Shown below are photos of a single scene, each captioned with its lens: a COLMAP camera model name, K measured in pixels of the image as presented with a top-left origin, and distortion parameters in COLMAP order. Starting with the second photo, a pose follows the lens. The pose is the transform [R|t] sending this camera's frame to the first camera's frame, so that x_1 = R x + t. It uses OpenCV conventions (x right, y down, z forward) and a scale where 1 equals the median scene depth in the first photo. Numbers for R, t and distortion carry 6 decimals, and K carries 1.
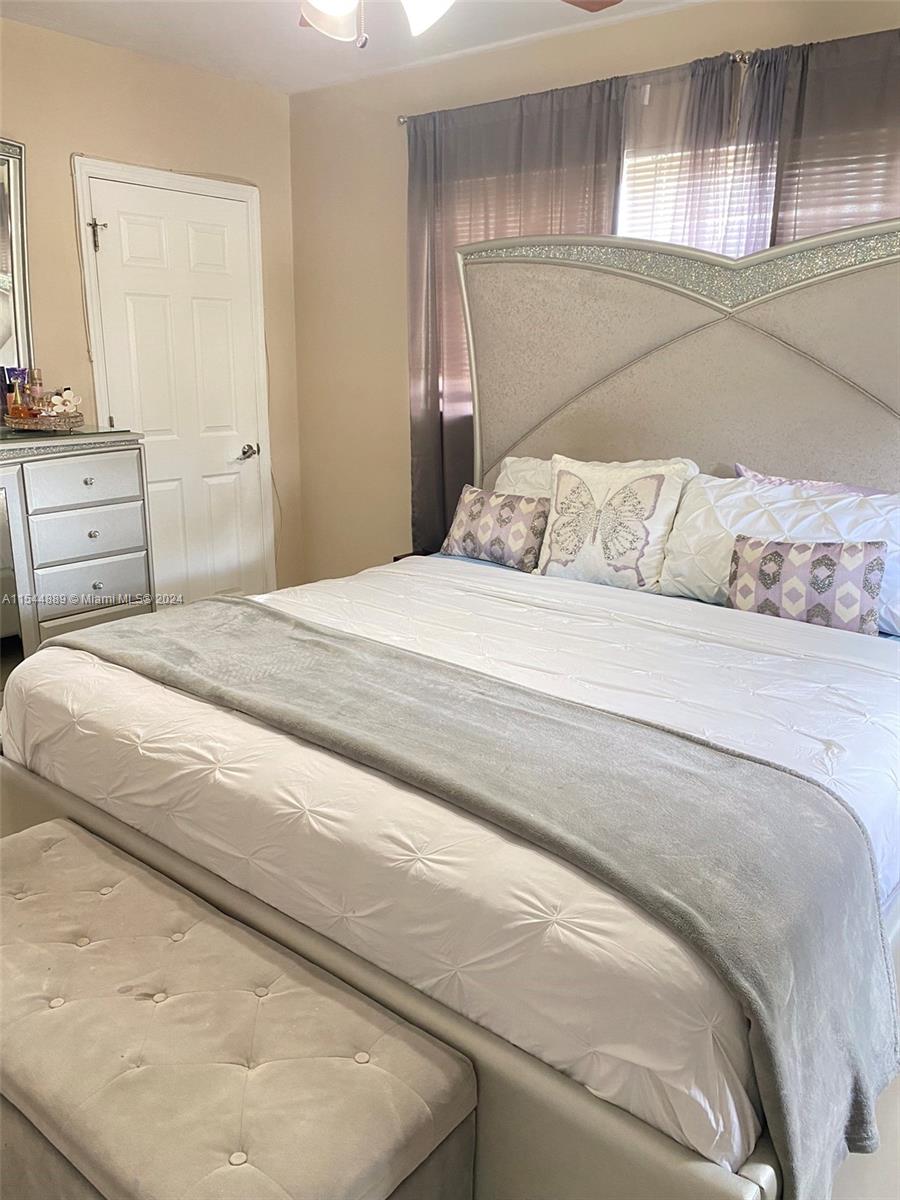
lens RADIAL K [[934.9, 0, 481.4], [0, 934.9, 597.9], [0, 0, 1]] dist [0.069318, -0.101970]
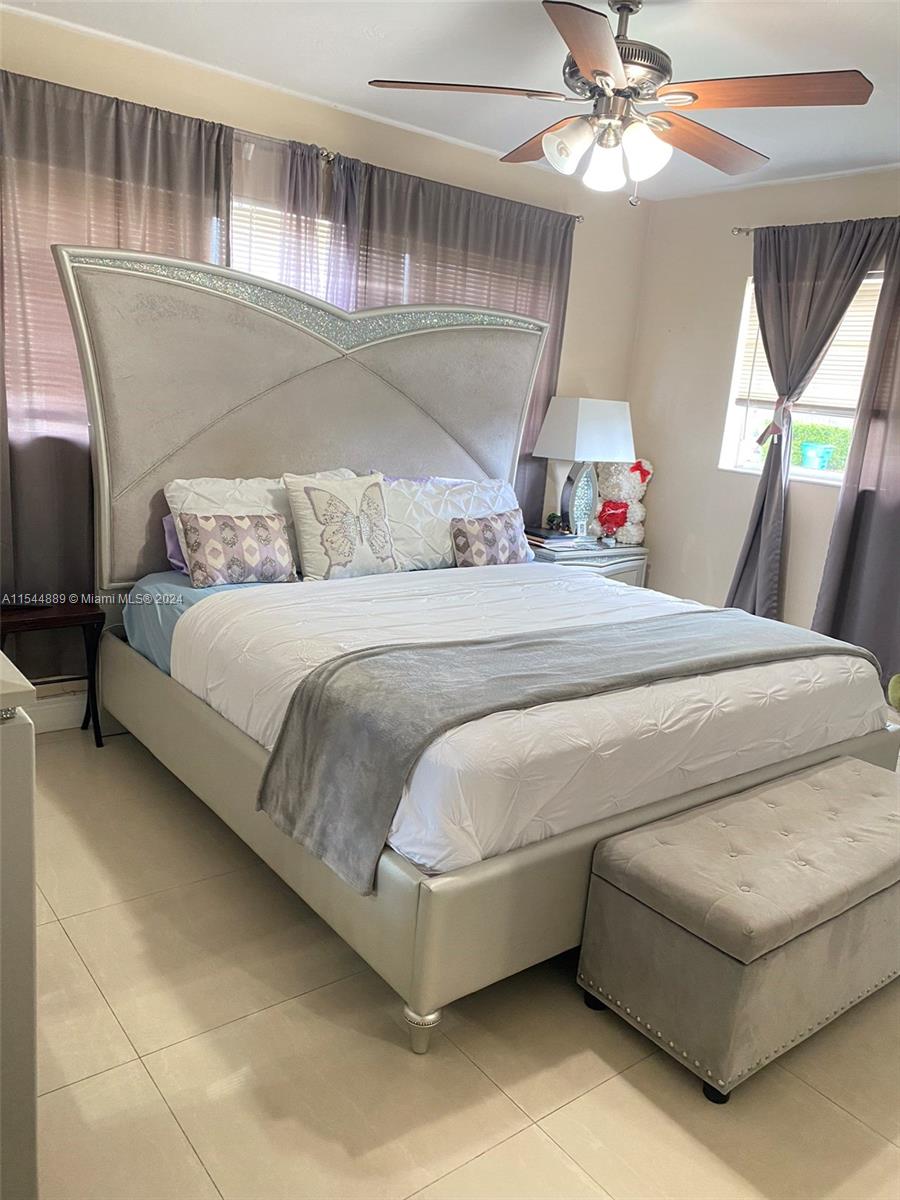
lens RADIAL K [[900.6, 0, 450.0], [0, 900.6, 600.0], [0, 0, 1]] dist [0.004389, 0.000272]
pose [[0.239245, -0.216433, 0.946530, -1.003460], [0.177253, 0.968194, 0.176585, -0.178644], [-0.954643, 0.125528, 0.269999, 0.605731]]
